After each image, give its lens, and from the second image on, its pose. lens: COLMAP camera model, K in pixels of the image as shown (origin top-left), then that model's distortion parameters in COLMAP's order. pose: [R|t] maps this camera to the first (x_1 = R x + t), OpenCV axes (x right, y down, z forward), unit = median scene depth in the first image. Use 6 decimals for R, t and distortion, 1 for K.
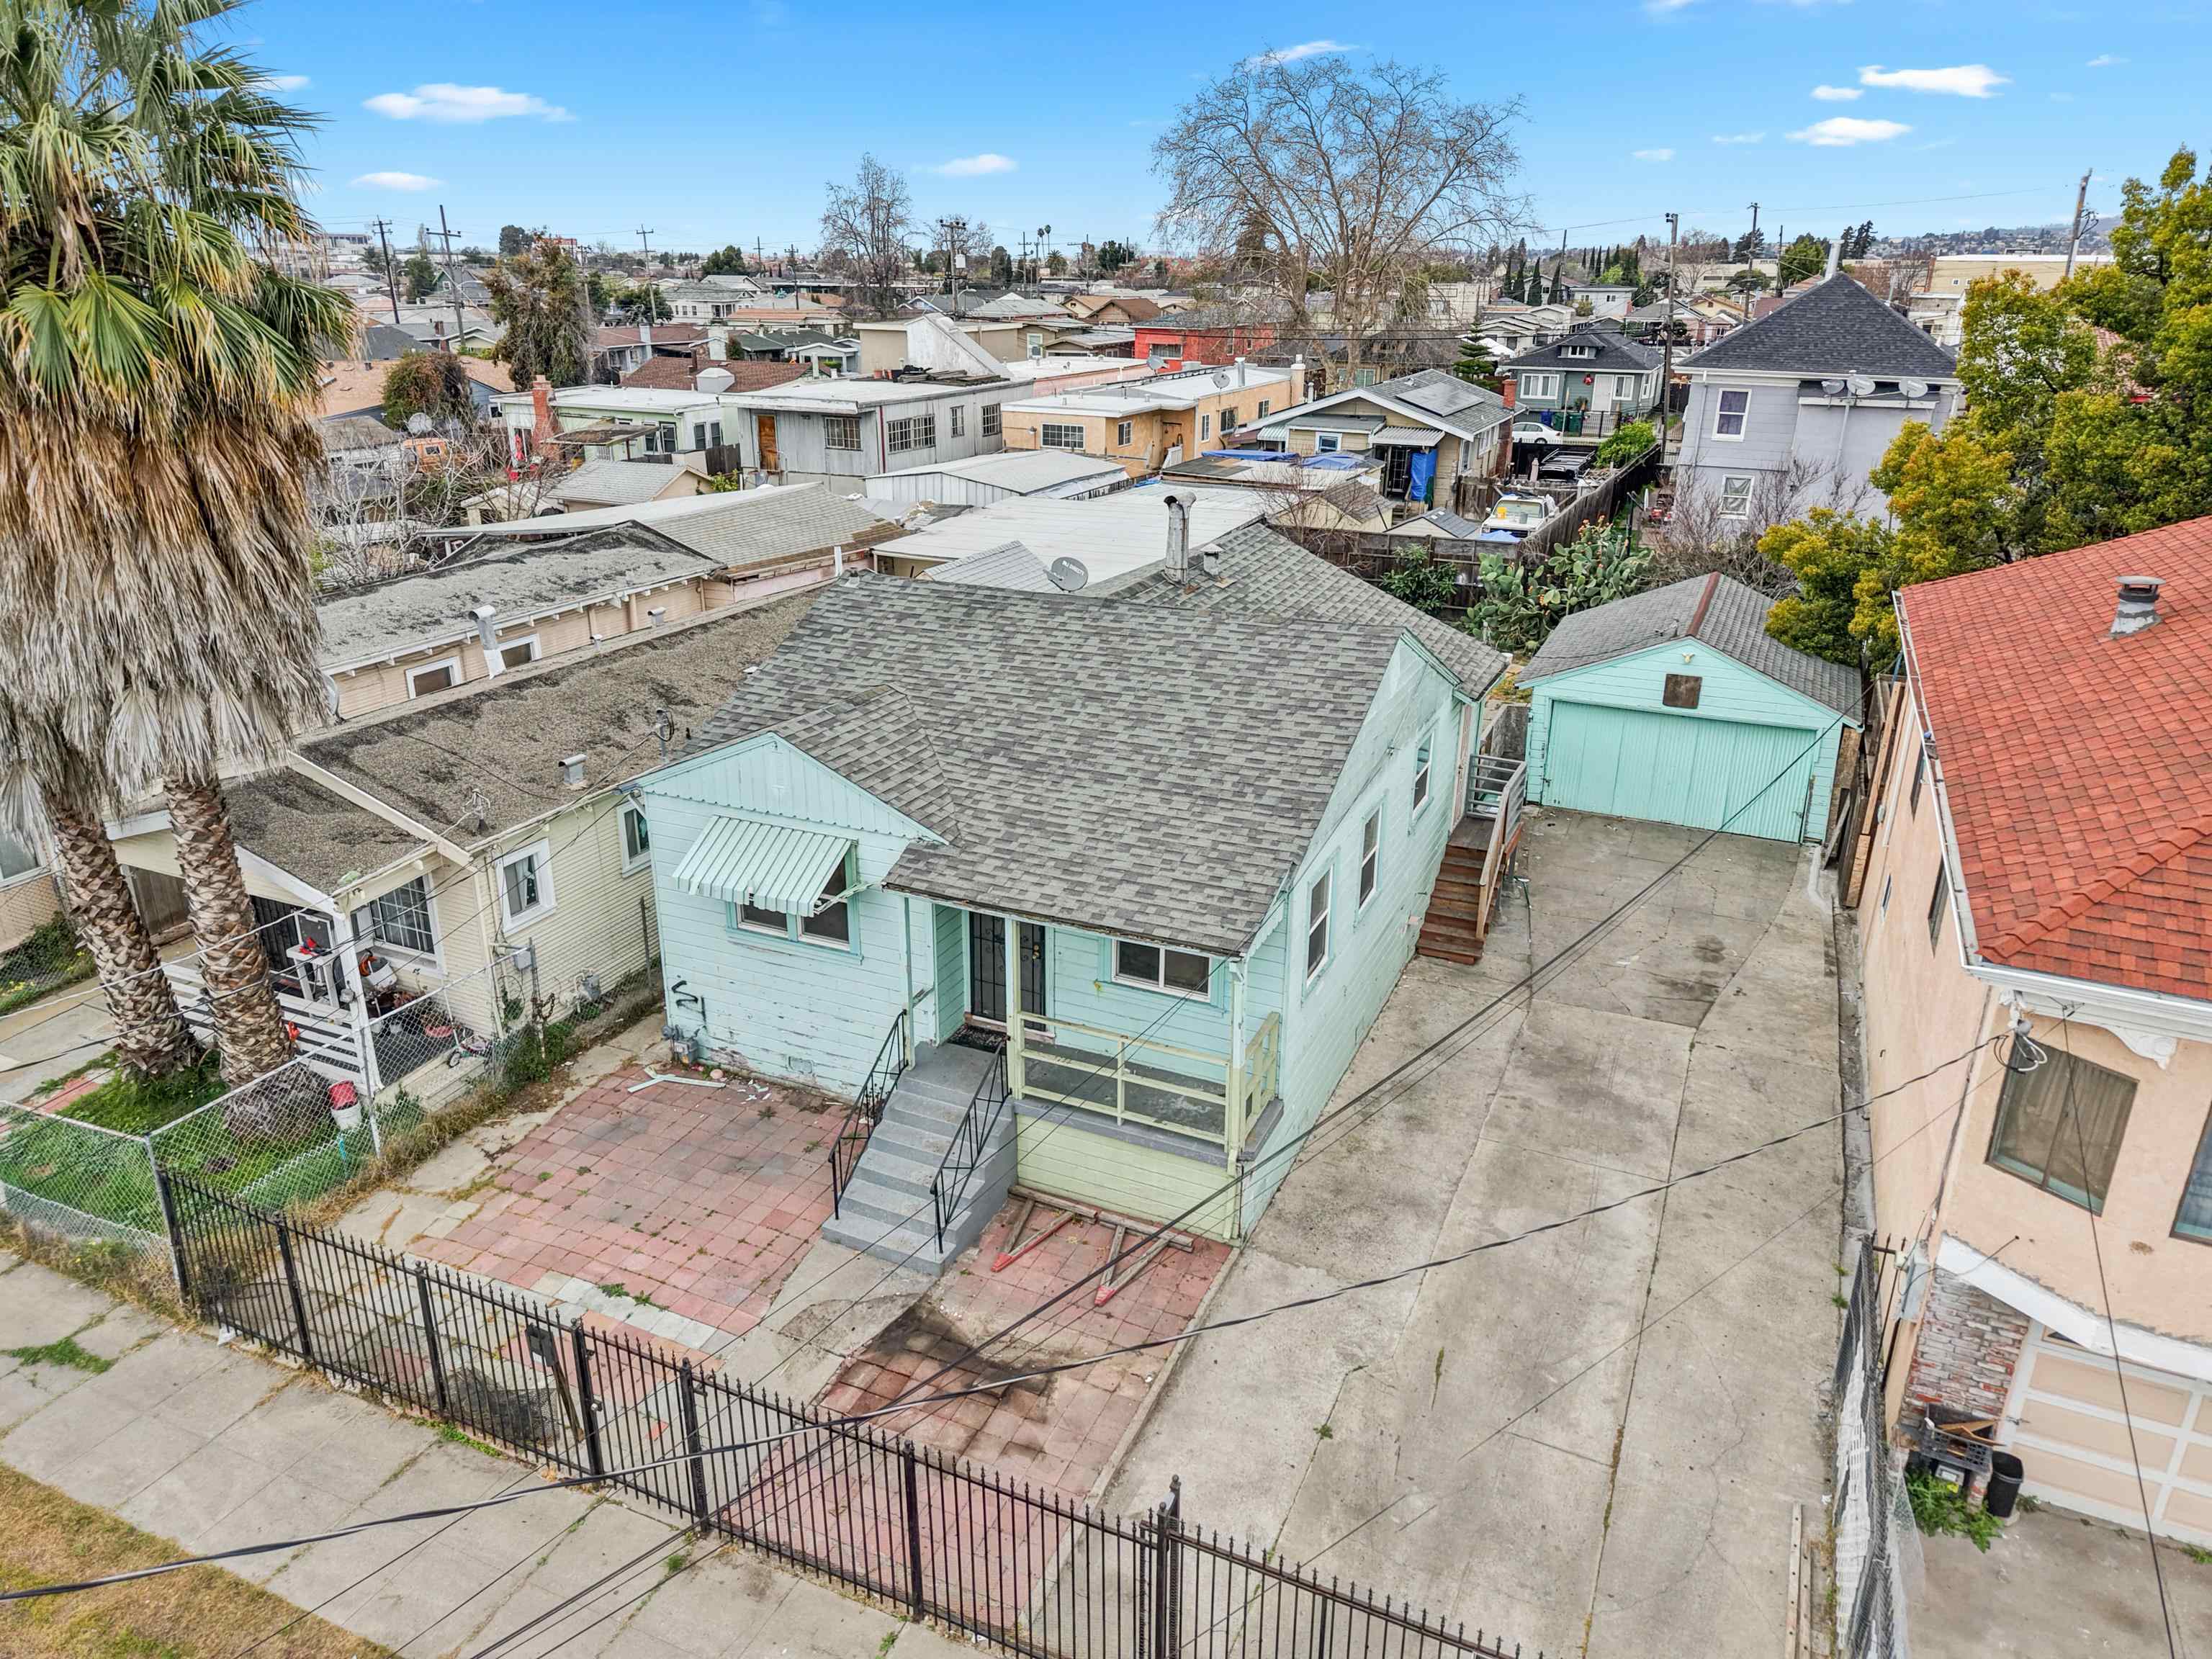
lens RADIAL K [[1492.5, 0, 1118.4], [0, 1492.5, 819.9], [0, 0, 1]] dist [0.024556, -0.027629]
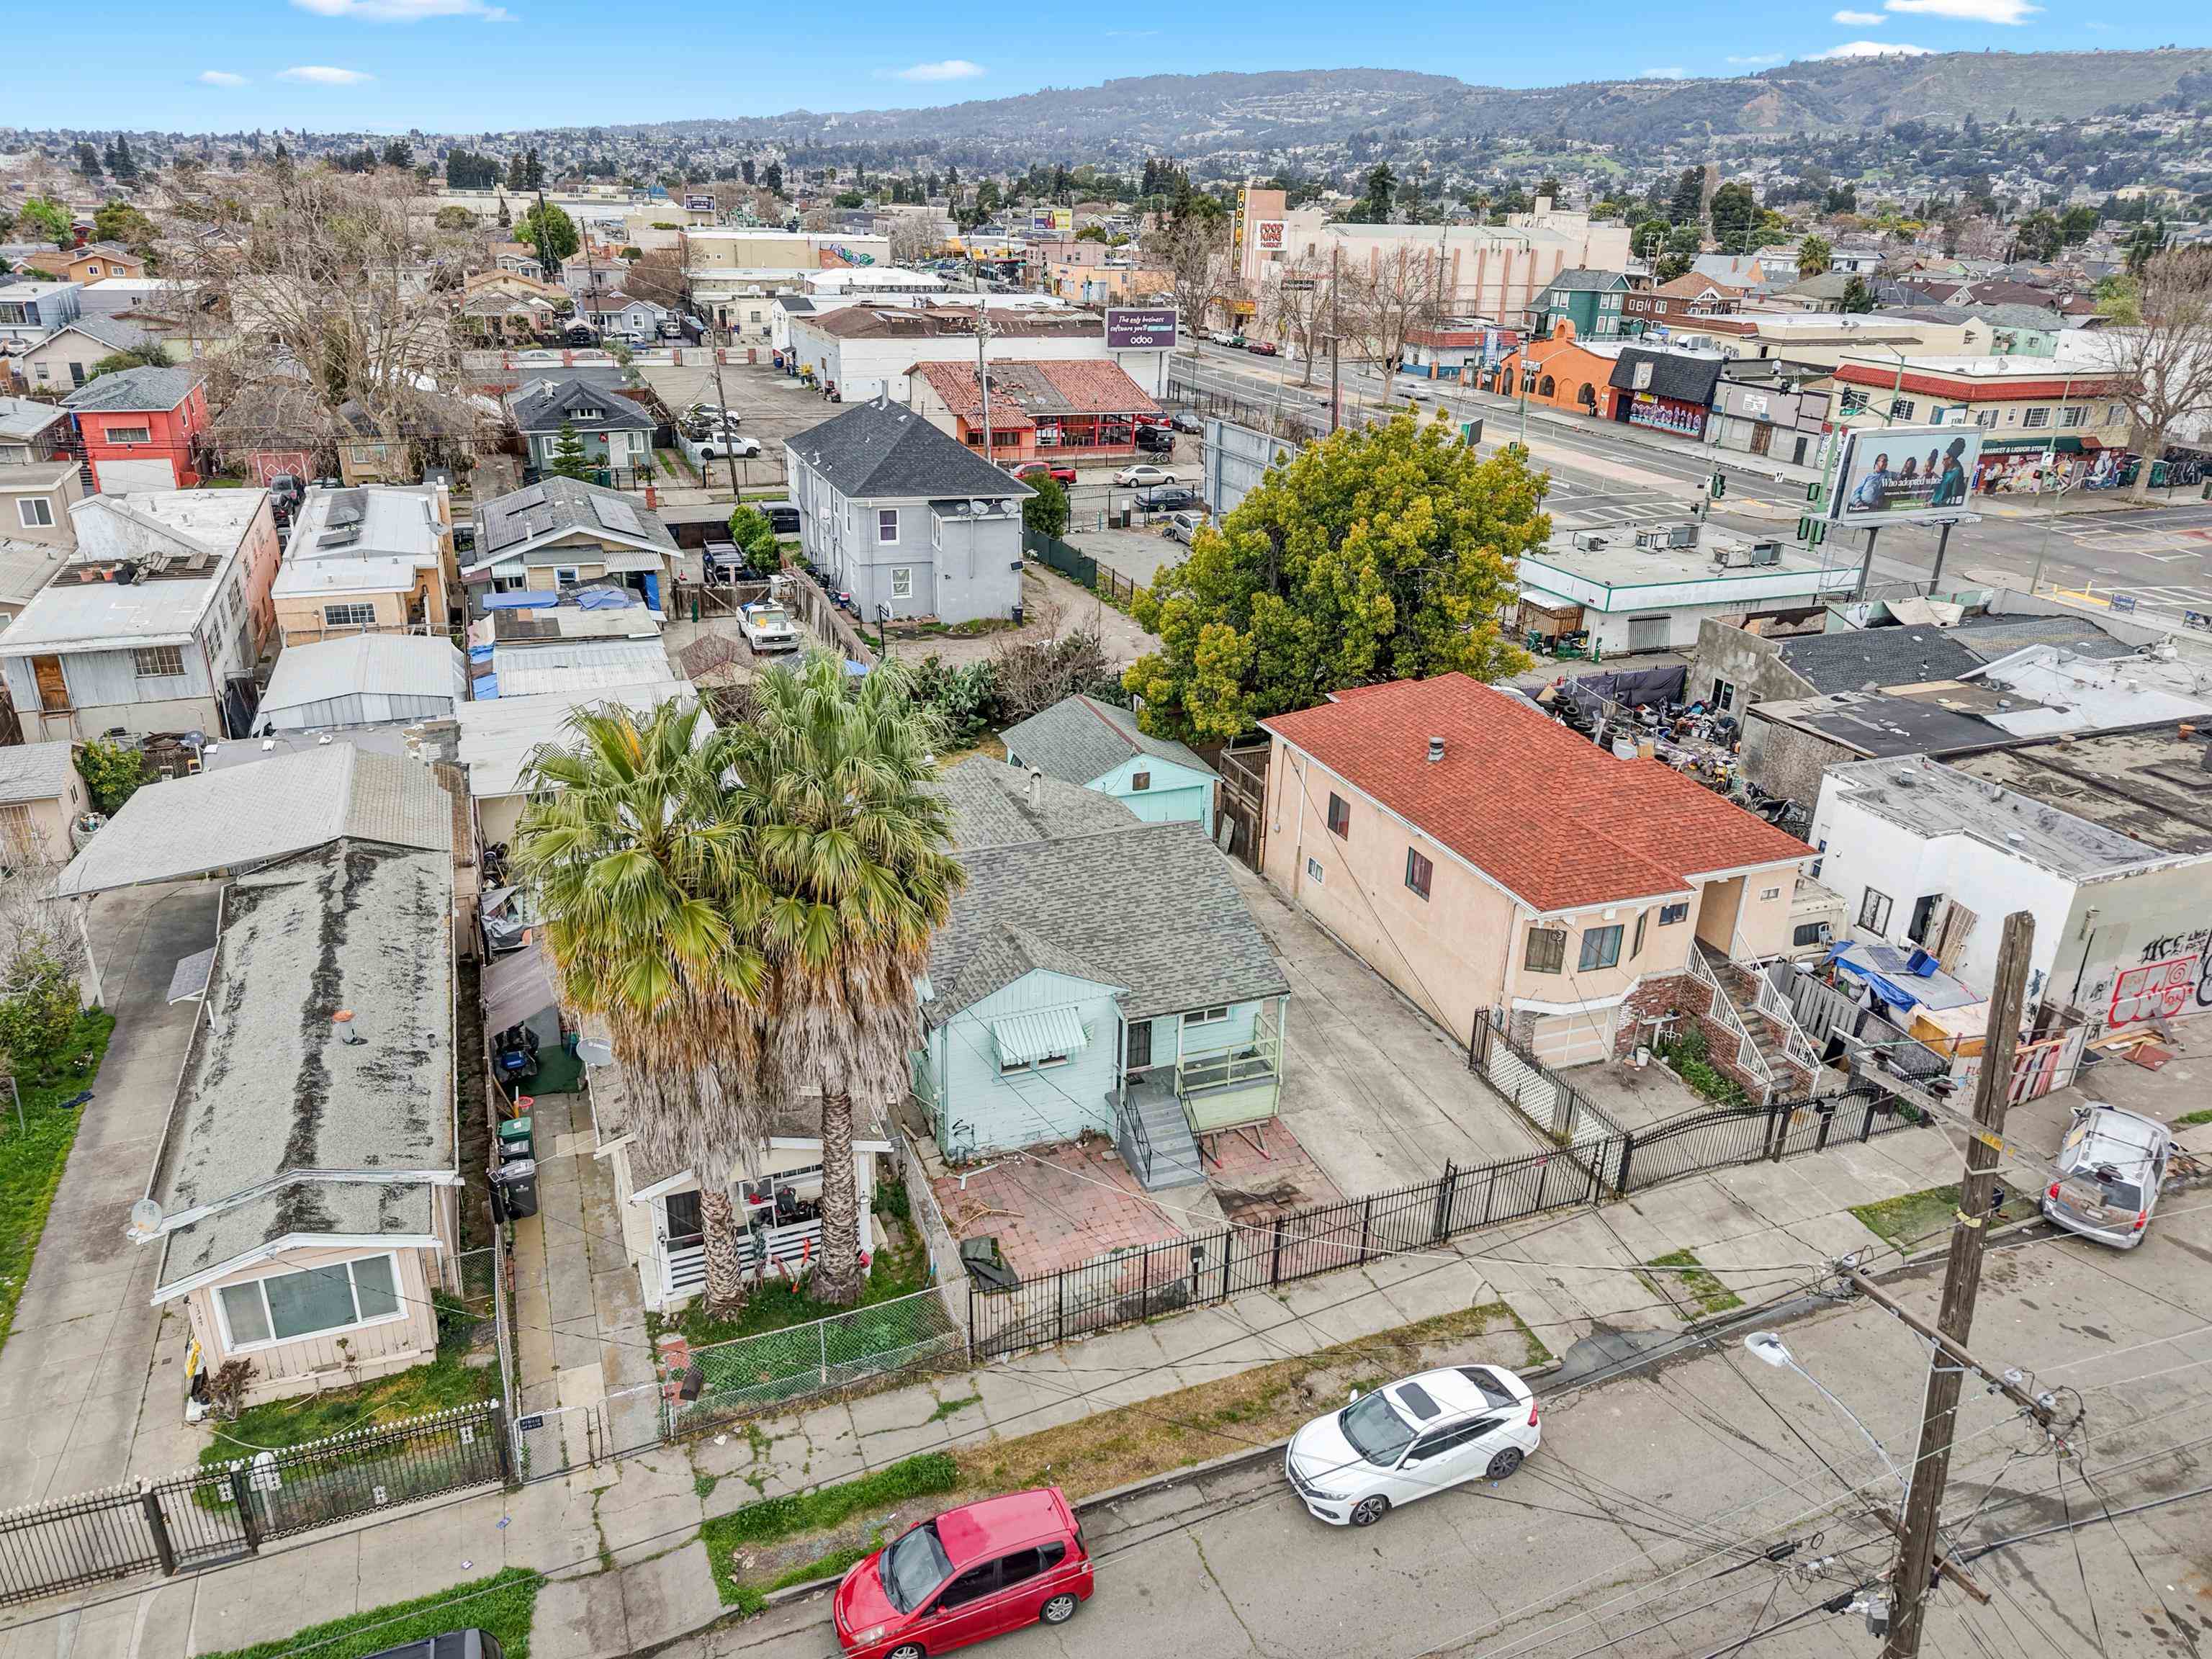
lens RADIAL K [[1492.5, 0, 1112.1], [0, 1492.5, 836.4], [0, 0, 1]] dist [0.024556, -0.027629]
pose [[0.698196, -0.280538, 0.658650, -1.421793], [0.235053, 0.958850, 0.159235, -0.525682], [-0.676219, 0.043640, 0.735407, -0.507440]]
